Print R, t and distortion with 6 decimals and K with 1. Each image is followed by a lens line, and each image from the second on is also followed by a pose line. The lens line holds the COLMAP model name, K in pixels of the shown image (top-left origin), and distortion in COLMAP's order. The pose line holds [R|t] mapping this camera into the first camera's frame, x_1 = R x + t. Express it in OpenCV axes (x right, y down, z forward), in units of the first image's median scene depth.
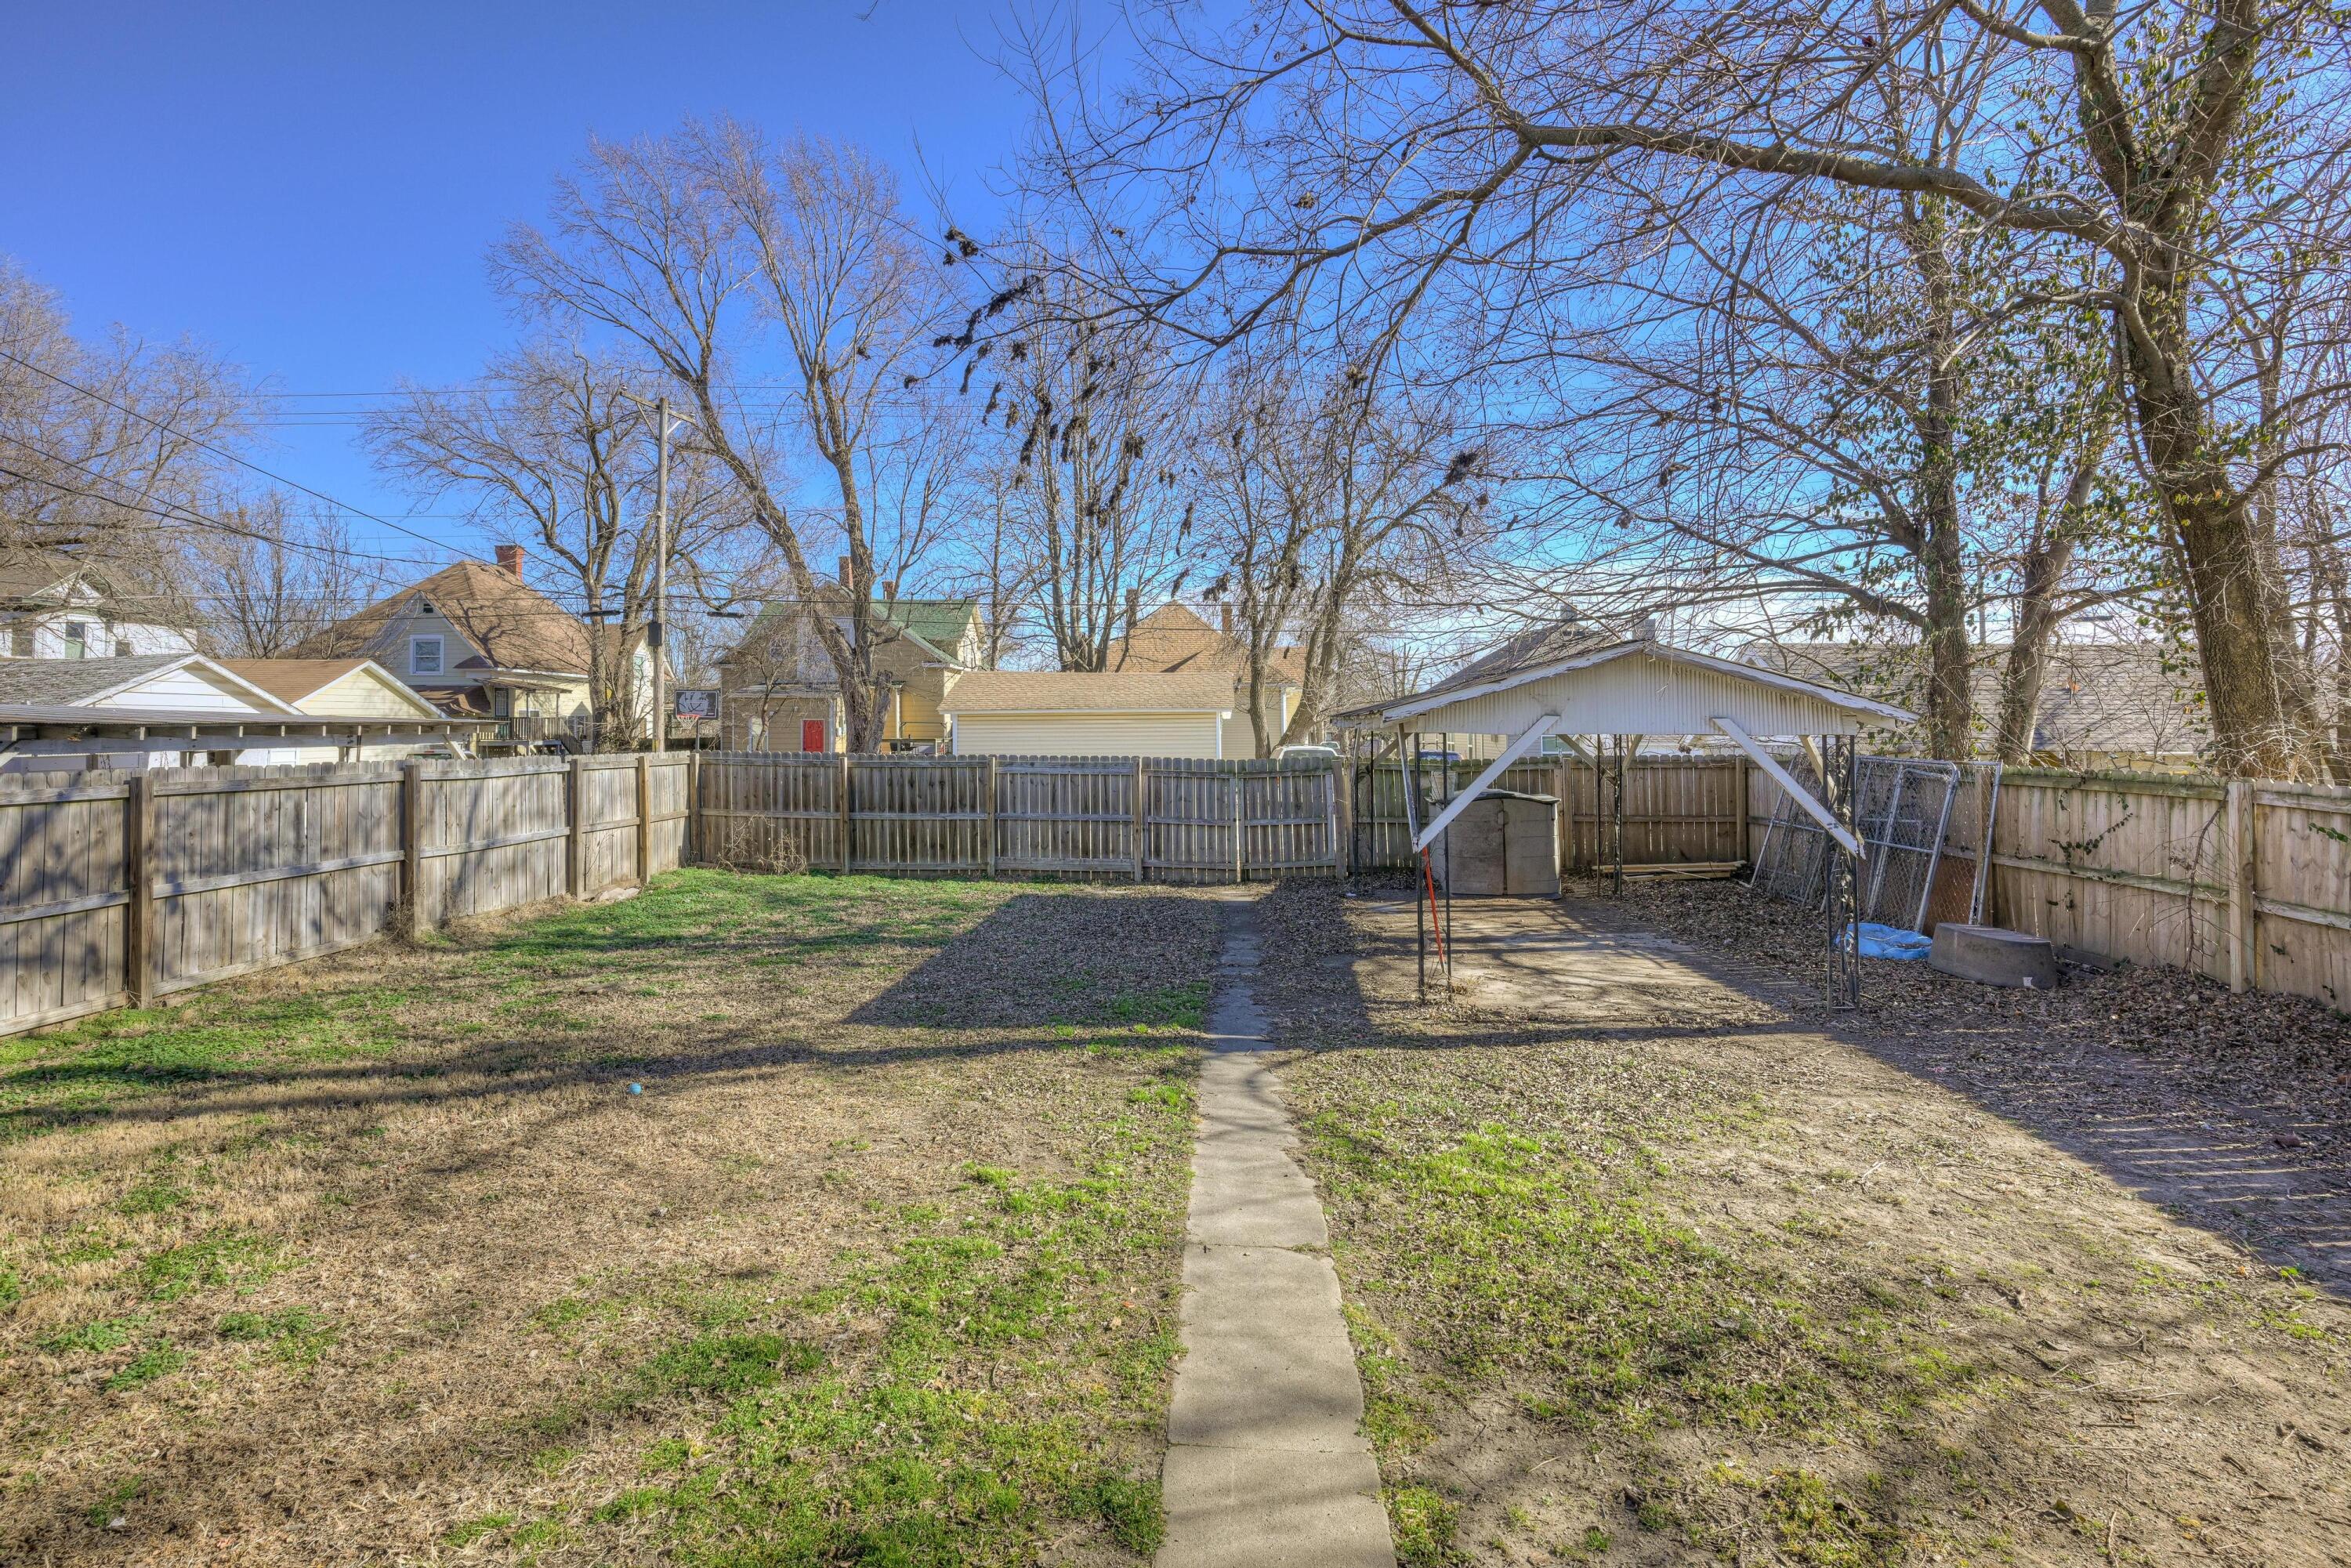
lens RADIAL K [[1137.1, 0, 1175.4], [0, 1137.1, 708.7], [0, 0, 1]] dist [-0.000236, 0.000703]
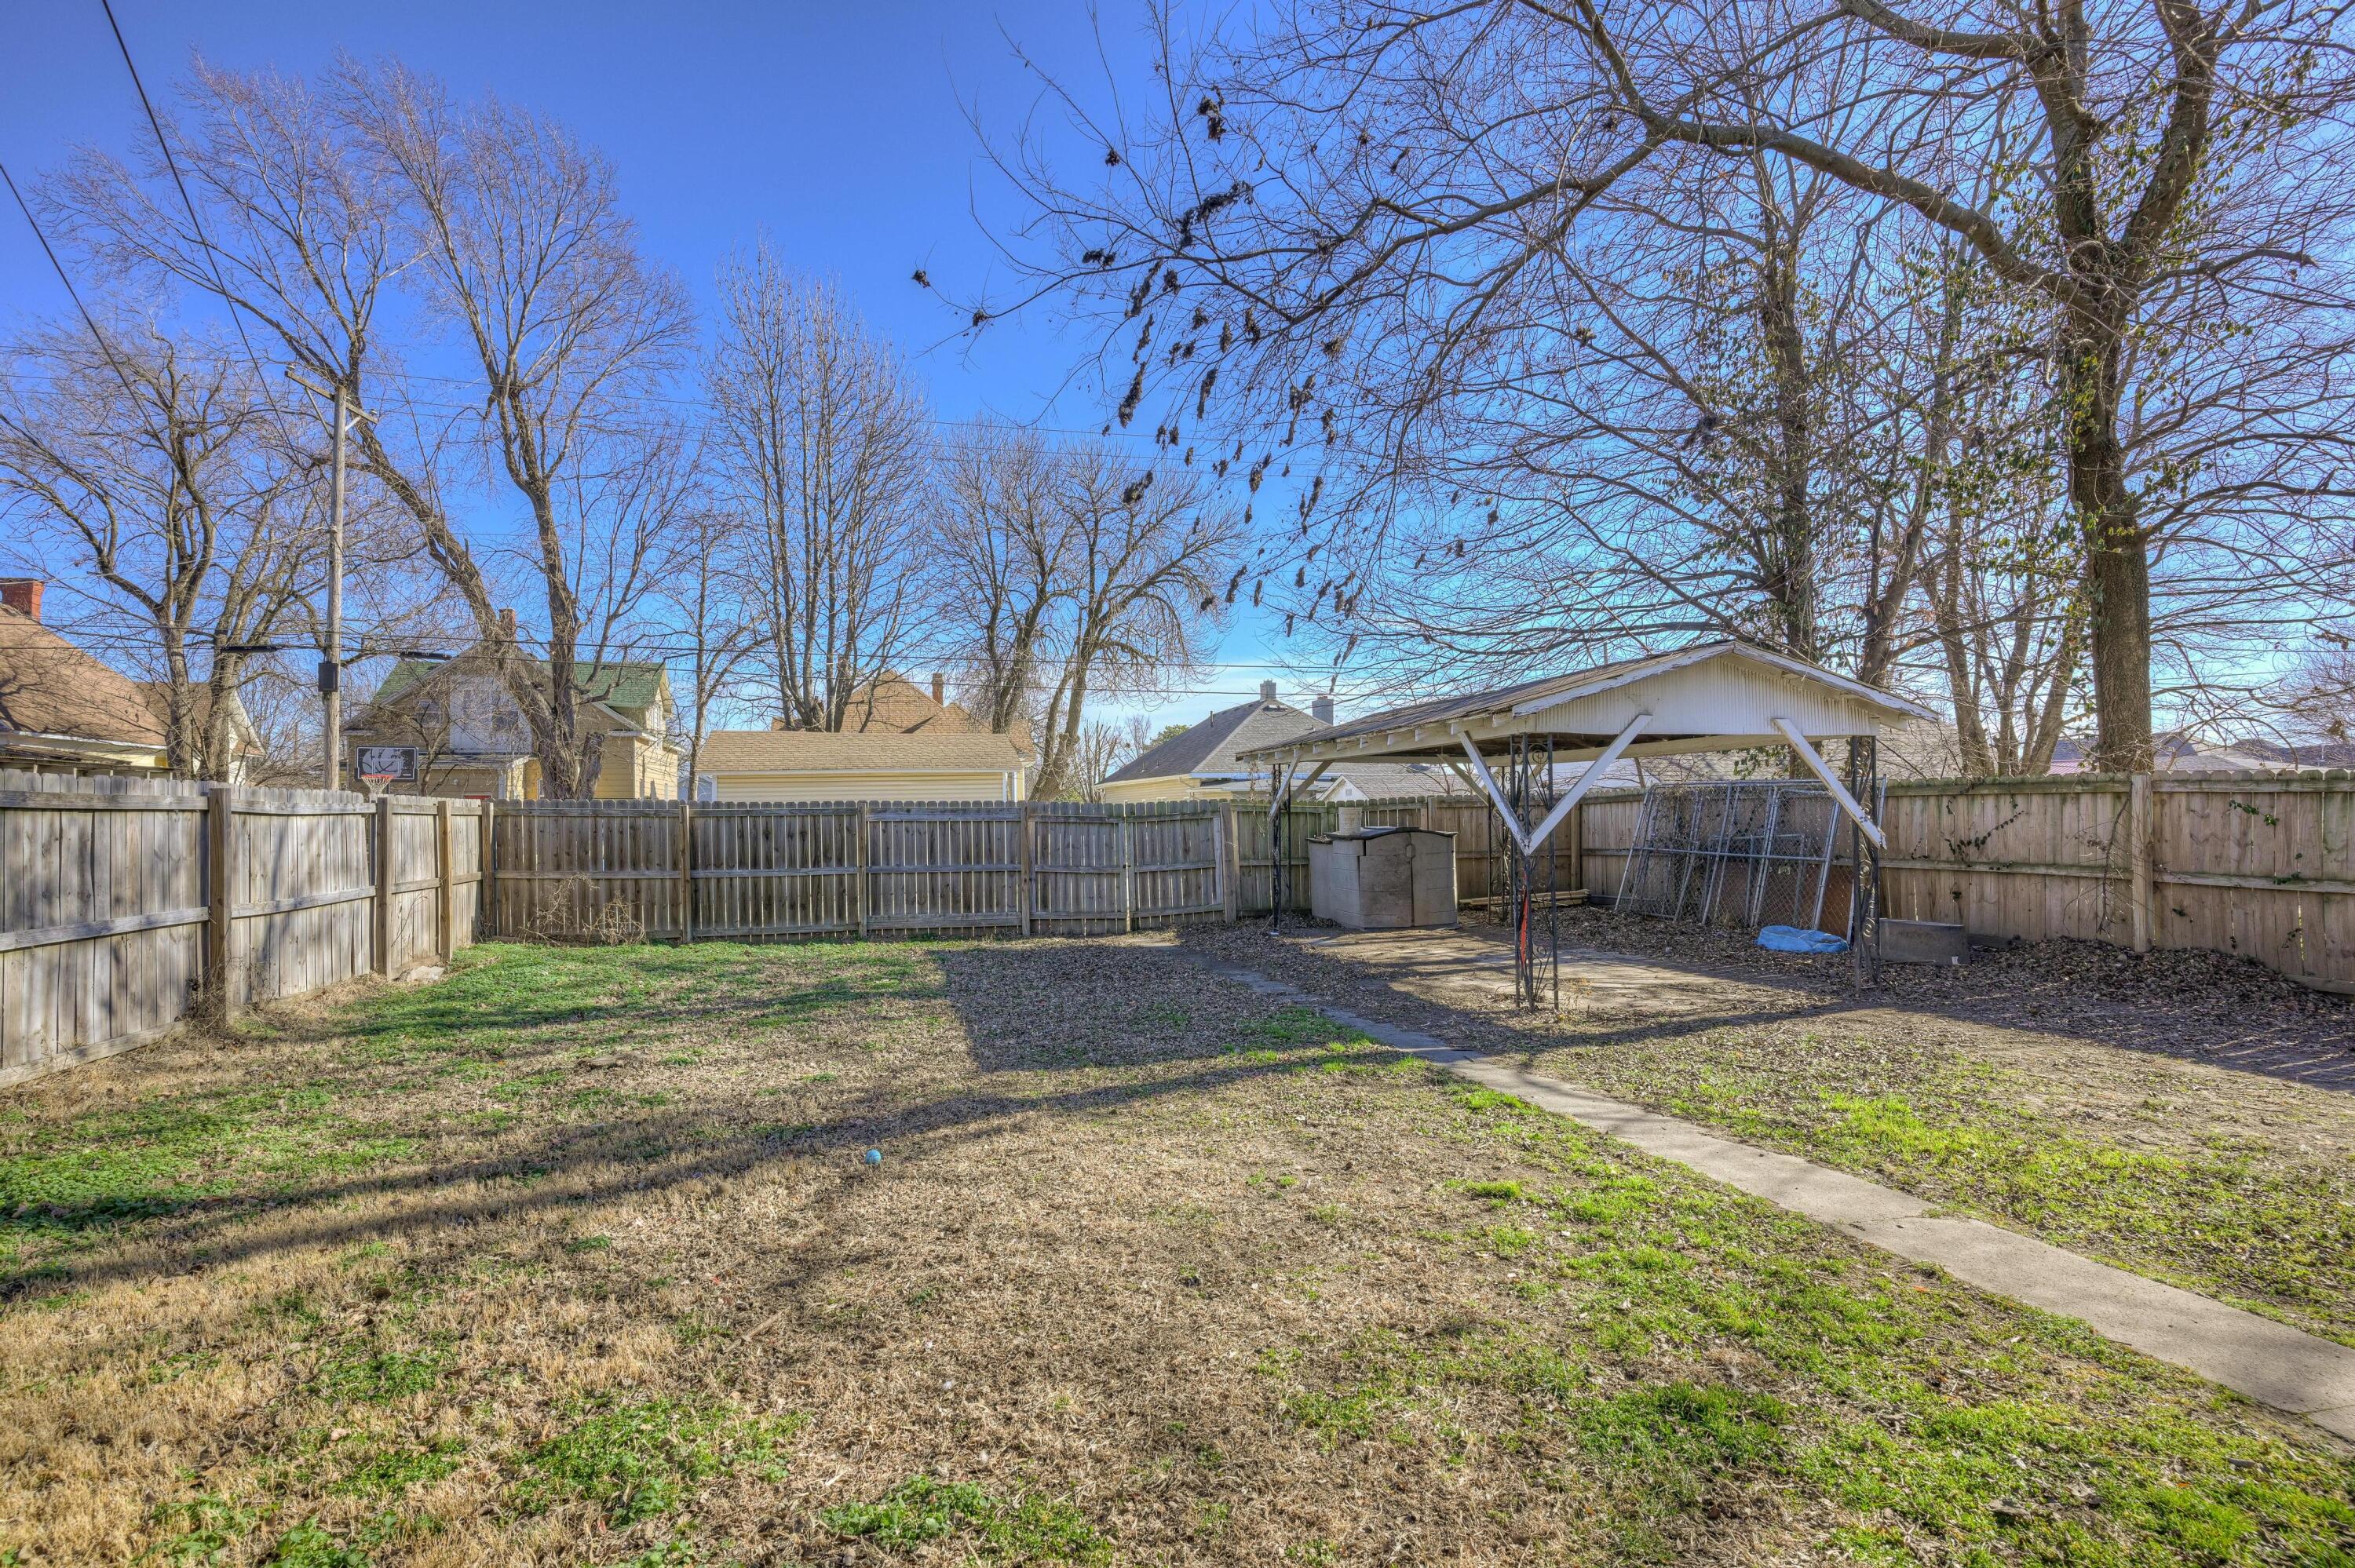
lens RADIAL K [[1125.5, 0, 1173.2], [0, 1125.5, 786.6], [0, 0, 1]] dist [-0.001289, 0.001720]
pose [[0.955352, -0.008404, 0.295351, -0.260701], [0.010108, 0.999940, -0.004242, 0.049317], [-0.295298, 0.007038, 0.955379, 0.119115]]
